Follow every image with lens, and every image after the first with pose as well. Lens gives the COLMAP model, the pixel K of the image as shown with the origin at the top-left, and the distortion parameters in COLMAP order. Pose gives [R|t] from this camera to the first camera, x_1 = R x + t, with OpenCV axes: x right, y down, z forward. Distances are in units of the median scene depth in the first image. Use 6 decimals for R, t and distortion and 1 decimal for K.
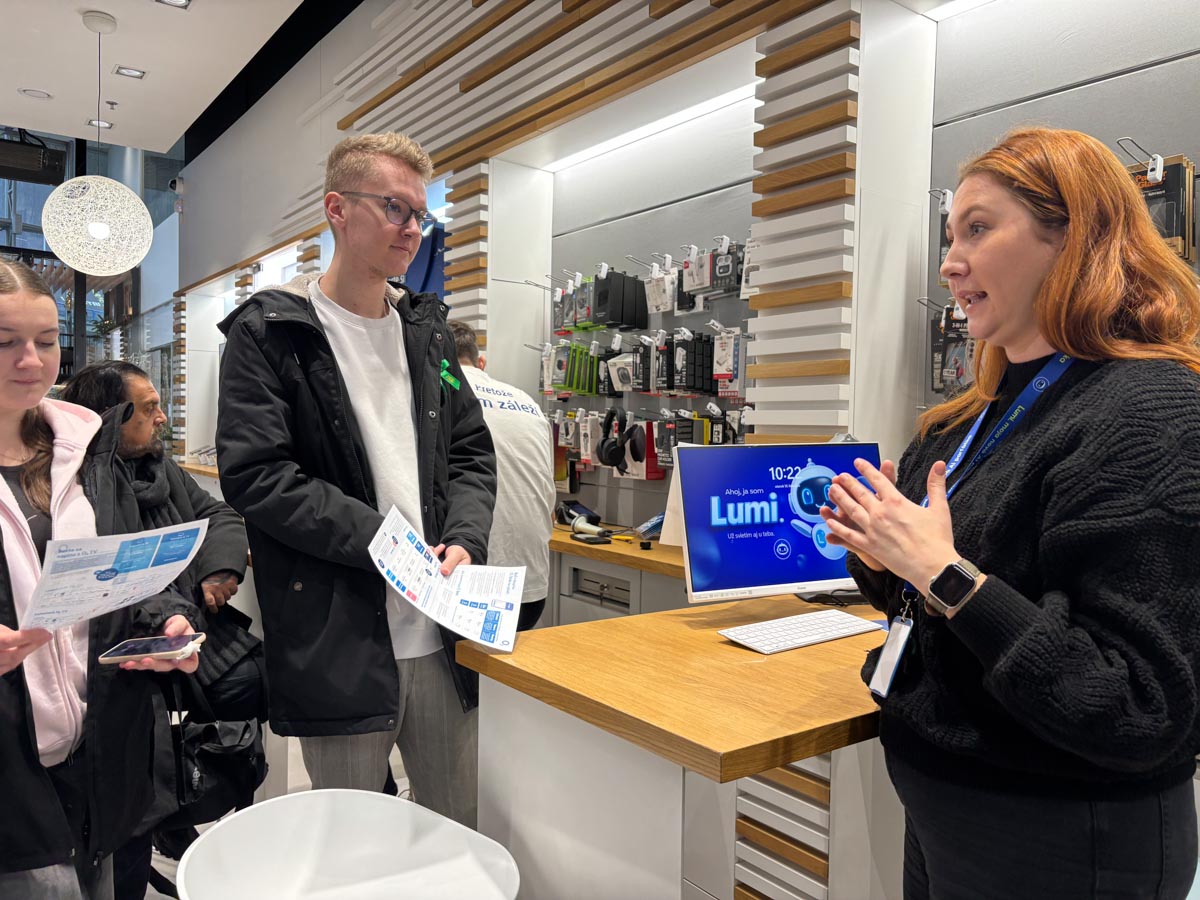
lens RADIAL K [[923.9, 0, 599.2], [0, 923.9, 472.3], [0, 0, 1]] dist [-0.003558, -0.003622]
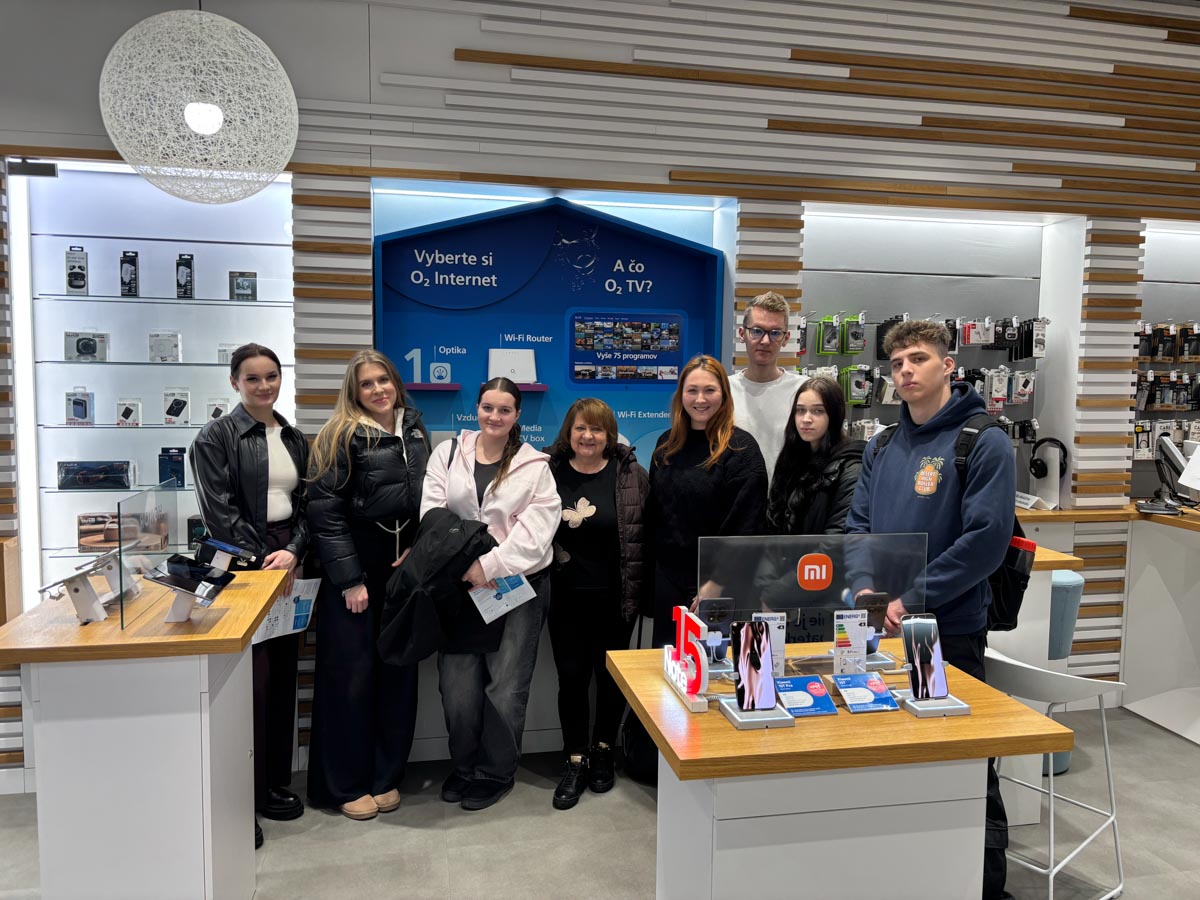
lens RADIAL K [[911.8, 0, 600.0], [0, 911.8, 450.0], [0, 0, 1]] dist [0.078185, -0.100036]
pose [[0.397092, -0.101719, 0.912124, -0.600248], [0.036611, 0.994804, 0.095000, -0.070971], [-0.917048, -0.004330, 0.398753, 0.360837]]
